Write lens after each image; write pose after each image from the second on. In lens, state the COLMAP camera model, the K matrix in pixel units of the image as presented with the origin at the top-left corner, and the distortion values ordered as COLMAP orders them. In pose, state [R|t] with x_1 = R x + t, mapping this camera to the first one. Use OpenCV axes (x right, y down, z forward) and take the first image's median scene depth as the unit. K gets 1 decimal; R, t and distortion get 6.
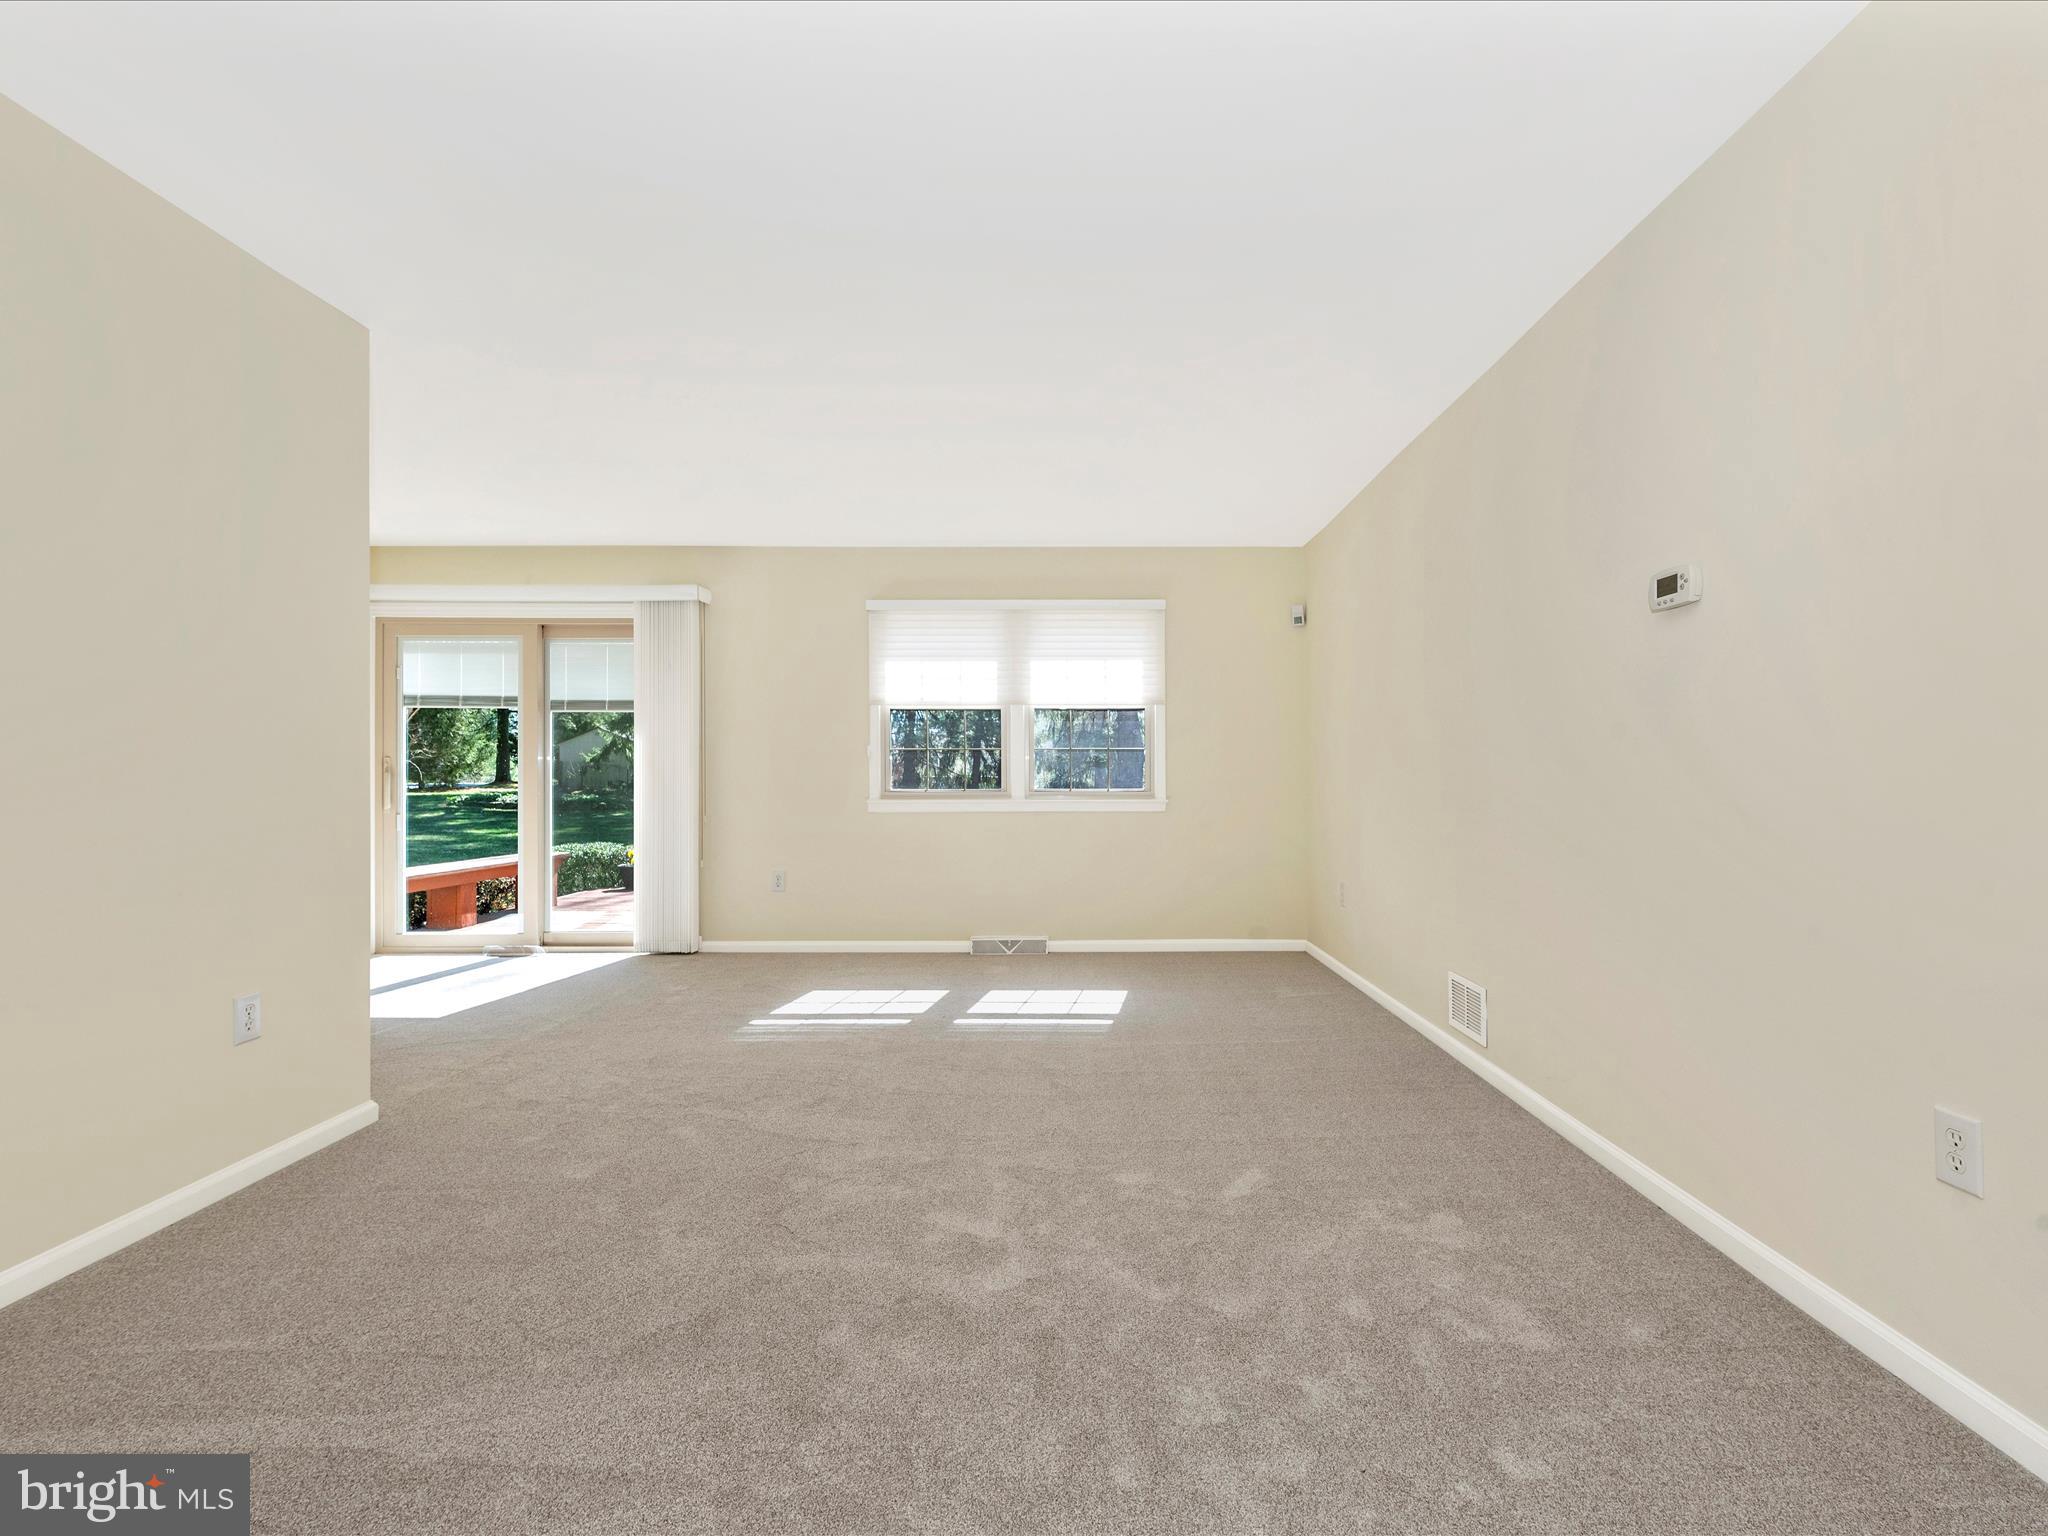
lens RADIAL K [[956.4, 0, 1067.3], [0, 956.4, 774.2], [0, 0, 1]] dist [-0.000257, 0.000502]
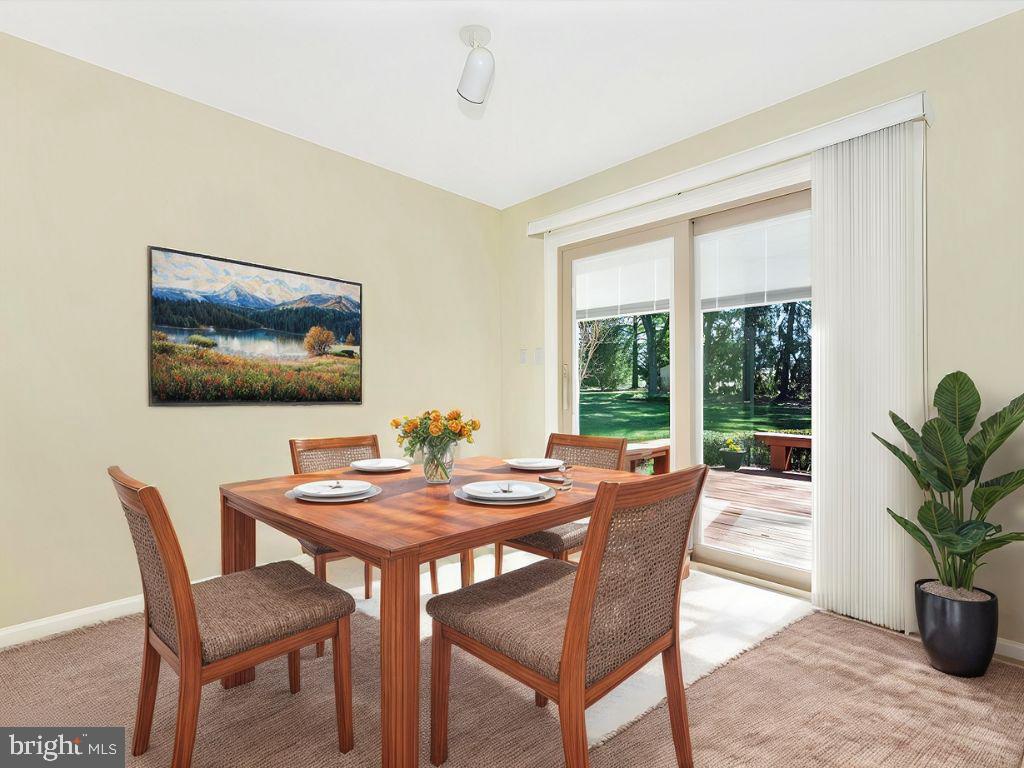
lens RADIAL K [[478.2, 0, 533.6], [0, 478.2, 387.1], [0, 0, 1]] dist [-0.000257, 0.000502]
pose [[0.738698, -0.000733, -0.674036, -0.097804], [0.005335, 0.999974, 0.004758, 0.001650], [0.674015, -0.007111, 0.738683, 0.153472]]
